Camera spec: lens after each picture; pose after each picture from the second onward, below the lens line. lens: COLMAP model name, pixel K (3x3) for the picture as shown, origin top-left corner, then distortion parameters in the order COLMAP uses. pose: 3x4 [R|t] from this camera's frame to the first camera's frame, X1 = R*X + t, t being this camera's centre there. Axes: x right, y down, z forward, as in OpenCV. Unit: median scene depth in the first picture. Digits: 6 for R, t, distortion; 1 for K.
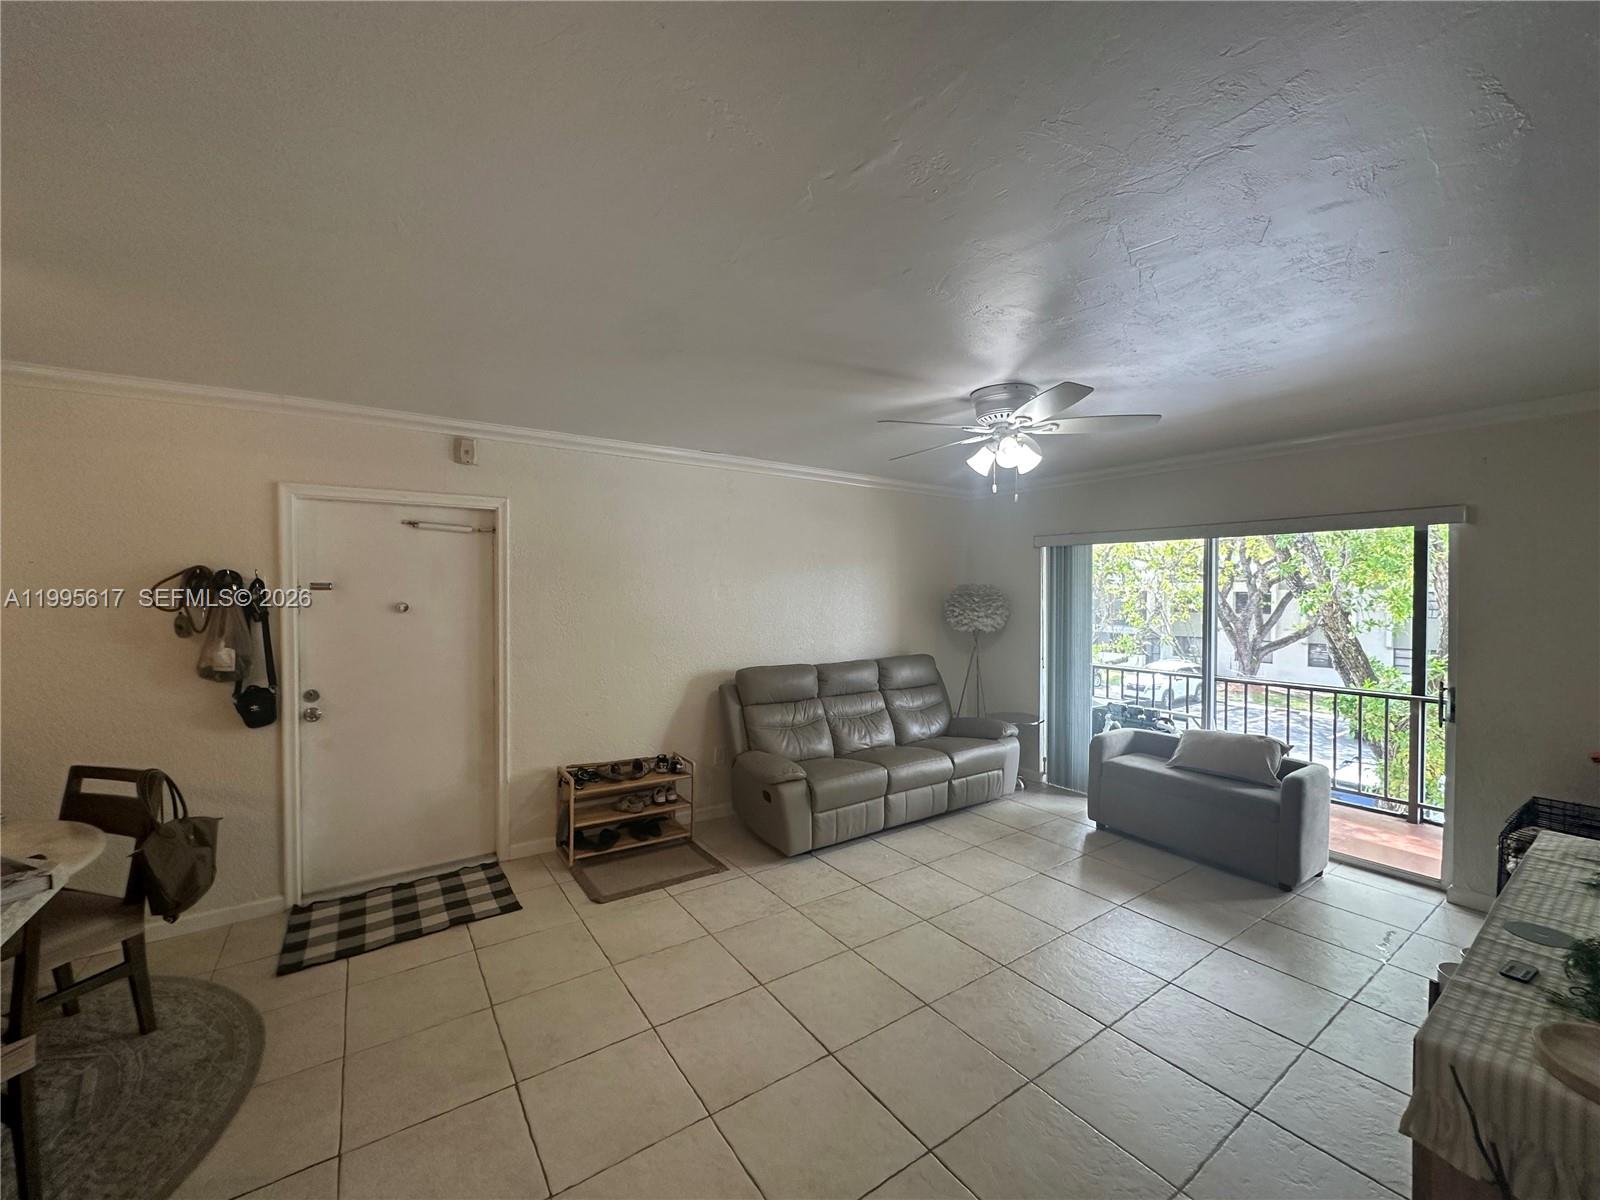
lens RADIAL K [[634.0, 0, 796.9], [0, 634.0, 595.5], [0, 0, 1]] dist [-0.005521, 0.000736]
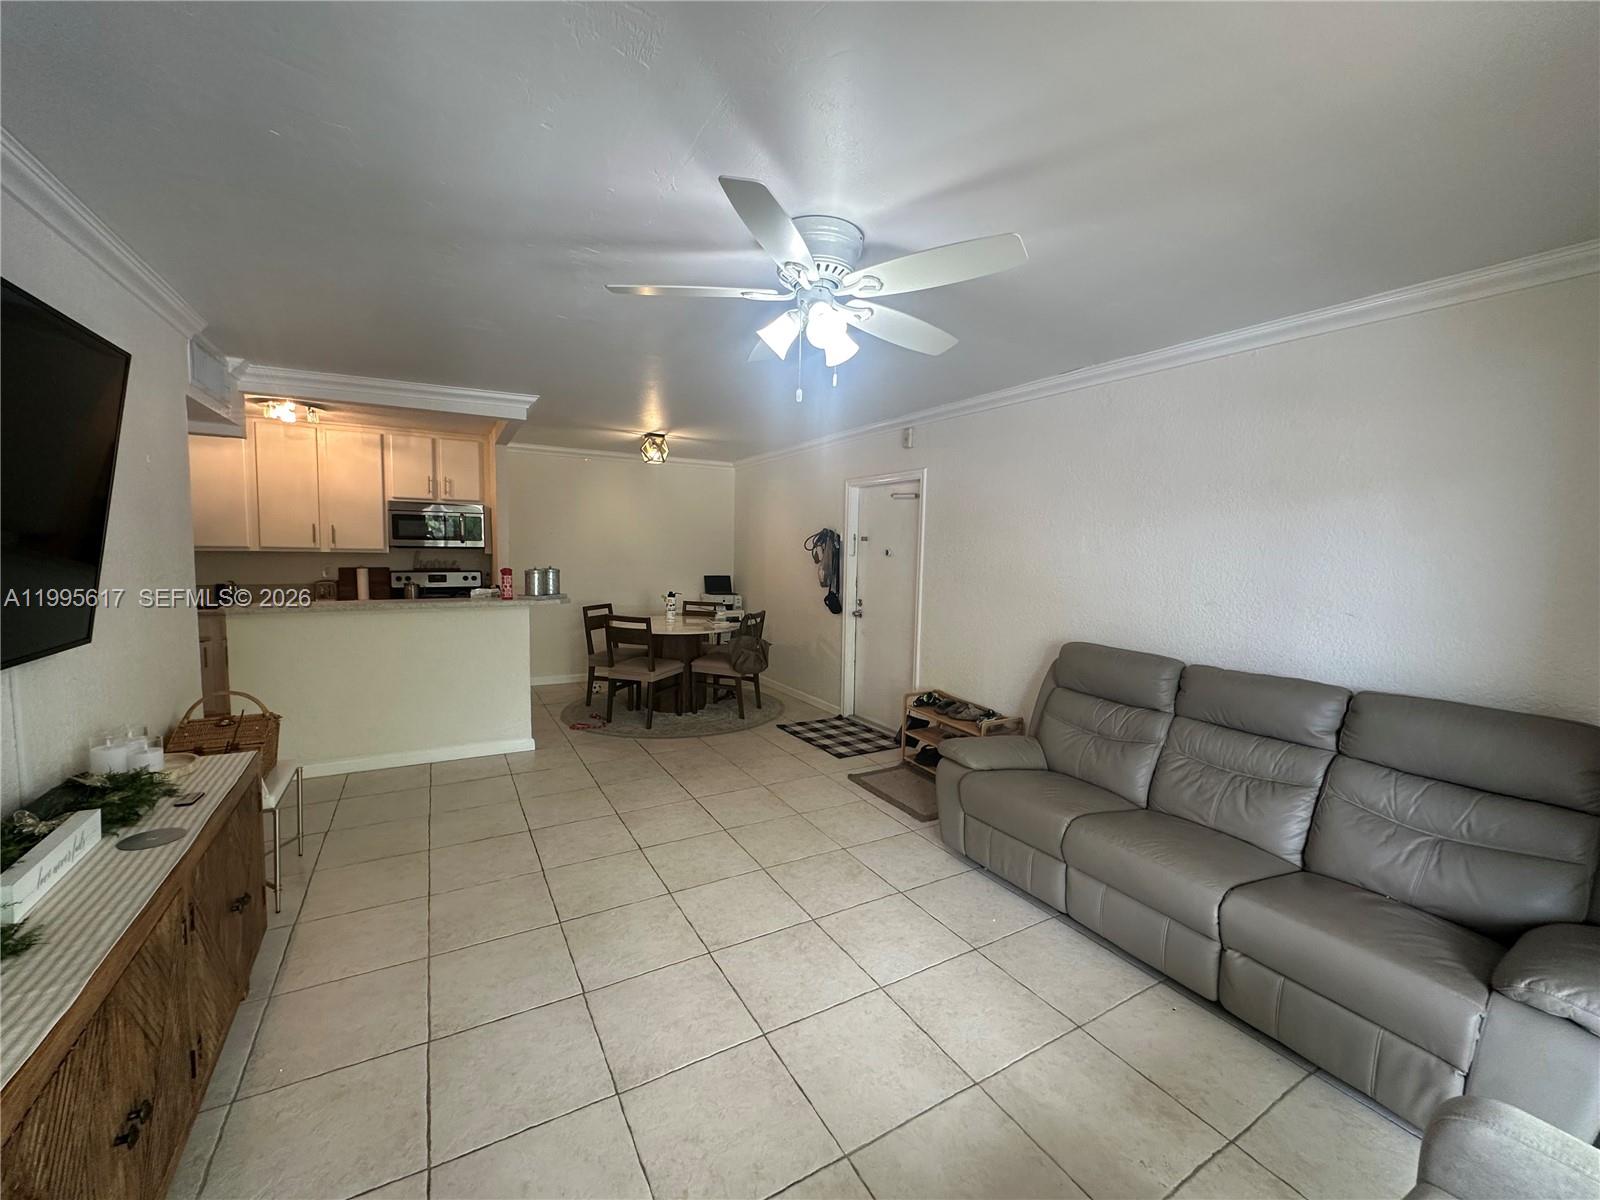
lens RADIAL K [[634.0, 0, 800.7], [0, 634.0, 600.8], [0, 0, 1]] dist [-0.005521, 0.000736]
pose [[-0.076271, 0.085271, -0.993434, 0.959060], [-0.024700, 0.995869, 0.087376, 0.006637], [0.996781, 0.031202, -0.073850, 0.969423]]
